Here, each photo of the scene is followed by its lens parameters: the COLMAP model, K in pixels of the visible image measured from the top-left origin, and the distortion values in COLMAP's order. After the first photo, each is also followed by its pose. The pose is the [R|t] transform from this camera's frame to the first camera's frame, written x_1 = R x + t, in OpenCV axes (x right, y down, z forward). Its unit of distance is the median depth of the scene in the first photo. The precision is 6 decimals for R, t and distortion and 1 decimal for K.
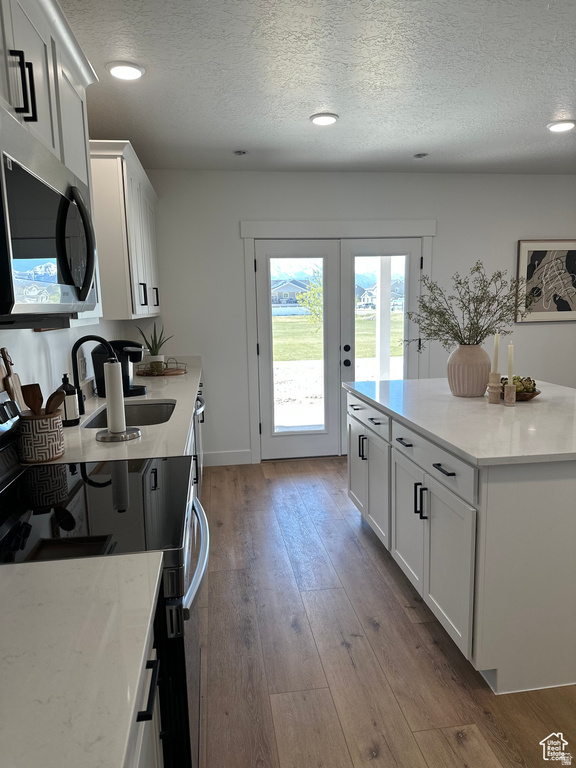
lens RADIAL K [[532.6, 0, 288.6], [0, 532.6, 383.9], [0, 0, 1]] dist [0.049653, -0.072681]
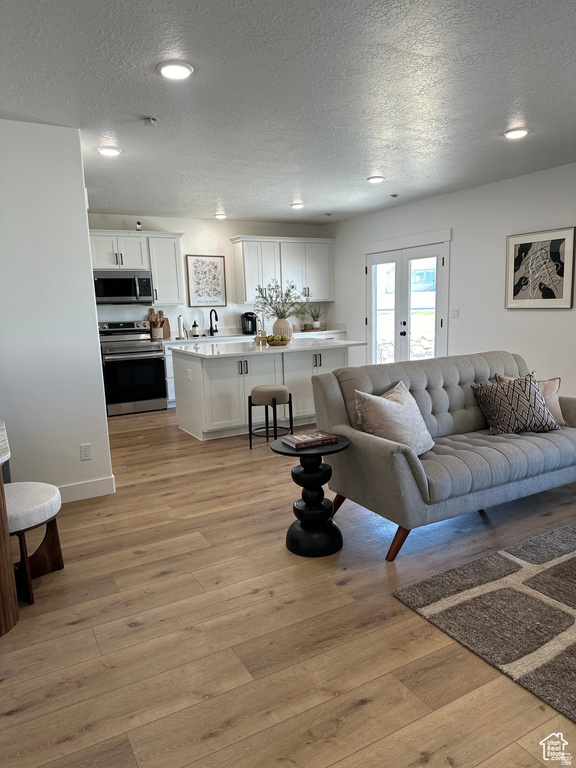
lens RADIAL K [[532.6, 0, 288.8], [0, 532.6, 384.6], [0, 0, 1]] dist [0.049653, -0.072681]
pose [[0.384500, 0.152874, -0.910379, 1.322100], [-0.106662, 0.986944, 0.120683, -0.043528], [0.916942, 0.050700, 0.395786, 0.133042]]
